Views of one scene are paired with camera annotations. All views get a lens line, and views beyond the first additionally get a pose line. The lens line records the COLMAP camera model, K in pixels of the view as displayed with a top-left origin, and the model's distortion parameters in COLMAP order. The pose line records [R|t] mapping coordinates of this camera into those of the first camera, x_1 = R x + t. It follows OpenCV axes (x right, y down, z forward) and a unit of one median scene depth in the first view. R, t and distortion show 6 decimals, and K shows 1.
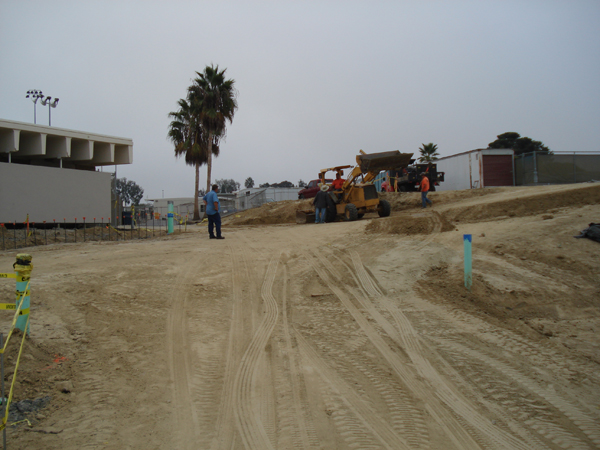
lens RADIAL K [[671.8, 0, 300.7], [0, 671.8, 223.7], [0, 0, 1]] dist [-0.108604, 0.000000]
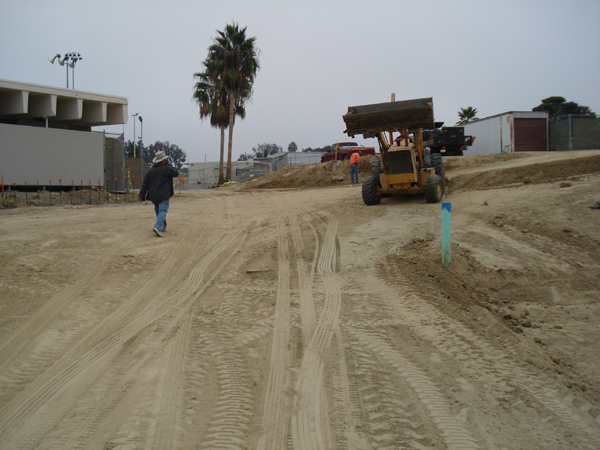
lens RADIAL K [[671.8, 0, 299.4], [0, 671.8, 227.1], [0, 0, 1]] dist [-0.108604, 0.000000]
pose [[0.997405, 0.015177, -0.070374, 0.080096], [-0.011149, 0.998296, 0.057275, 0.000156], [0.071124, -0.056342, 0.995875, 0.084447]]
